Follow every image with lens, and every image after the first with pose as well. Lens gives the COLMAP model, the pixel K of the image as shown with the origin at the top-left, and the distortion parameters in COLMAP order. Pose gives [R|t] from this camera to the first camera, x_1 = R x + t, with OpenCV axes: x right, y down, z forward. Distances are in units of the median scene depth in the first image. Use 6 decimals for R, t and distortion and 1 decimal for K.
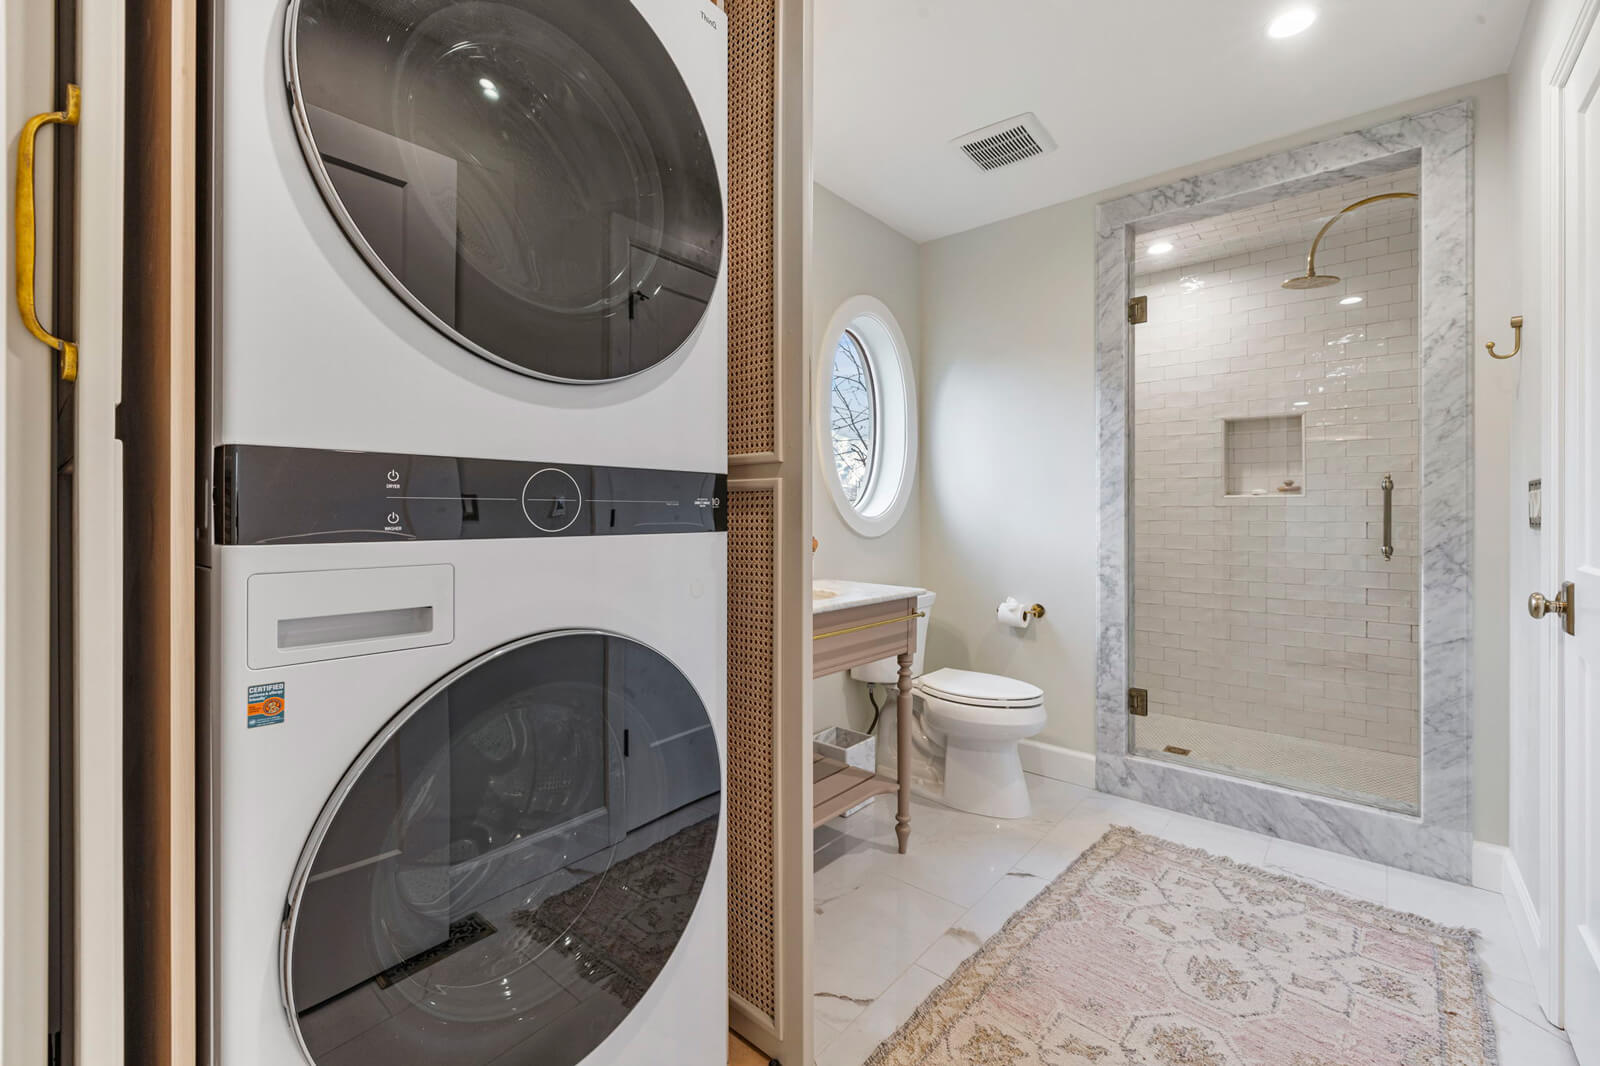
lens RADIAL K [[666.0, 0, 800.4], [0, 666.0, 521.9], [0, 0, 1]] dist [0.001471, -0.000578]
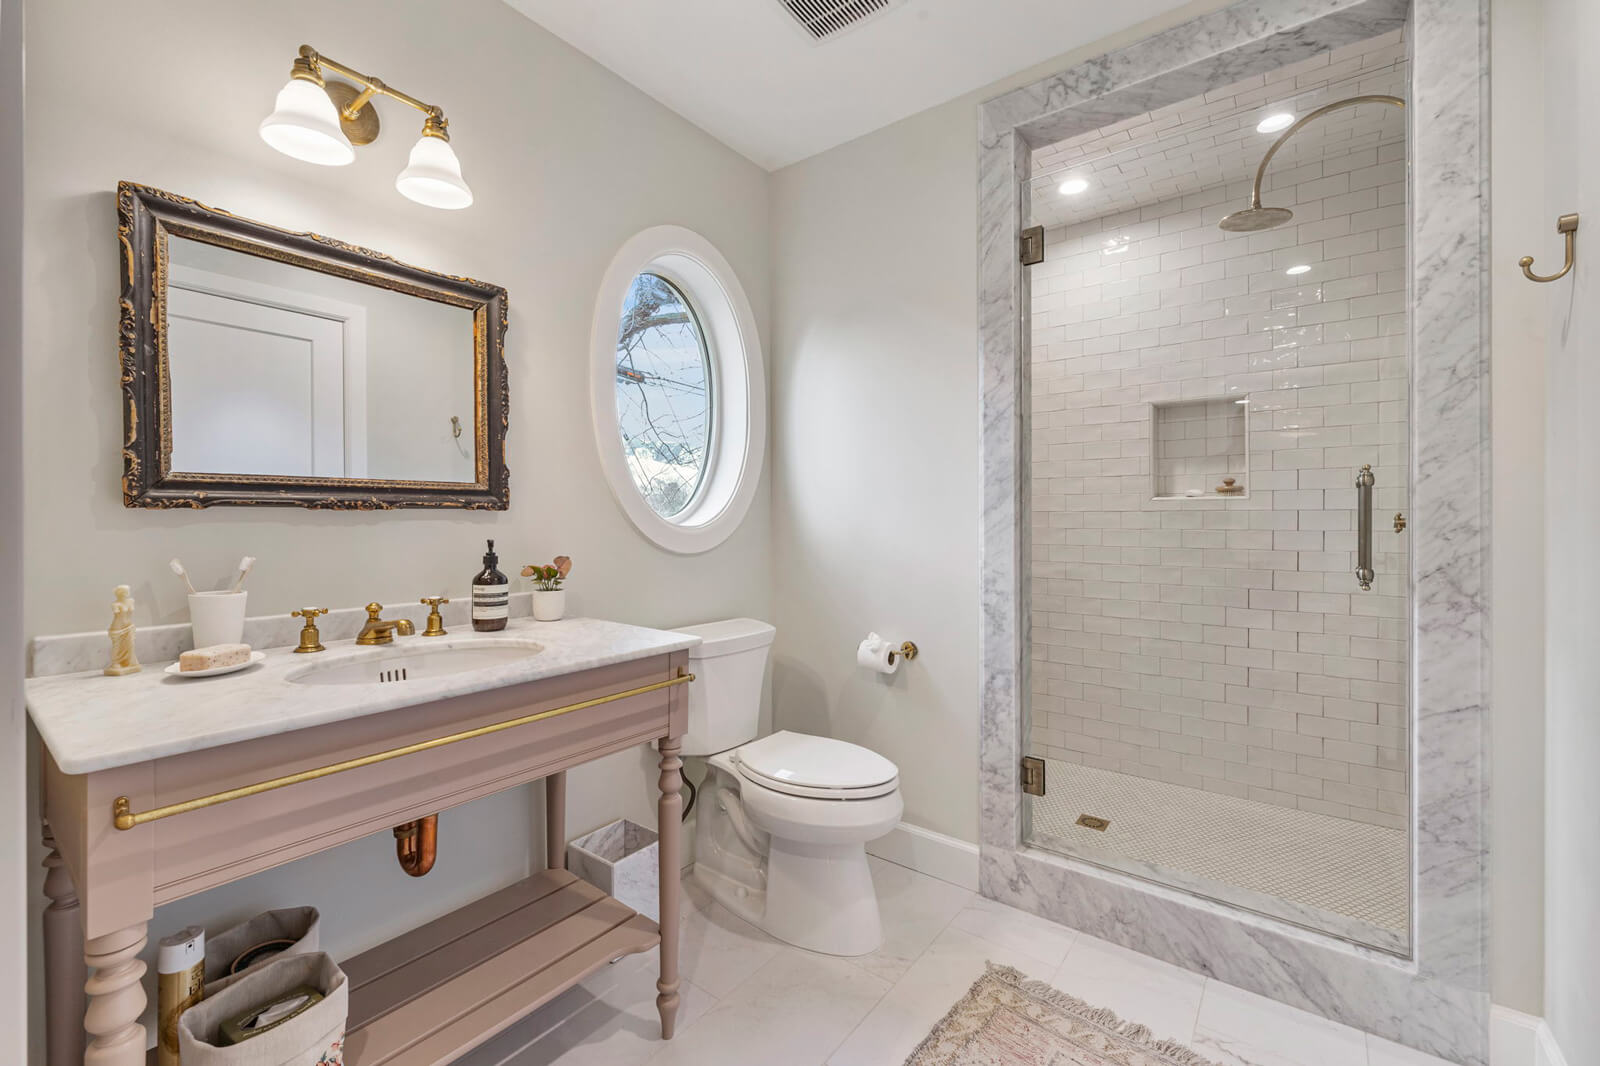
lens RADIAL K [[666.0, 0, 799.0], [0, 666.0, 529.3], [0, 0, 1]] dist [0.001471, -0.000578]
pose [[0.998335, -0.004692, 0.057492, 0.234309], [0.004465, 0.999982, 0.004078, -0.008773], [-0.057510, -0.003815, 0.998338, 0.316379]]
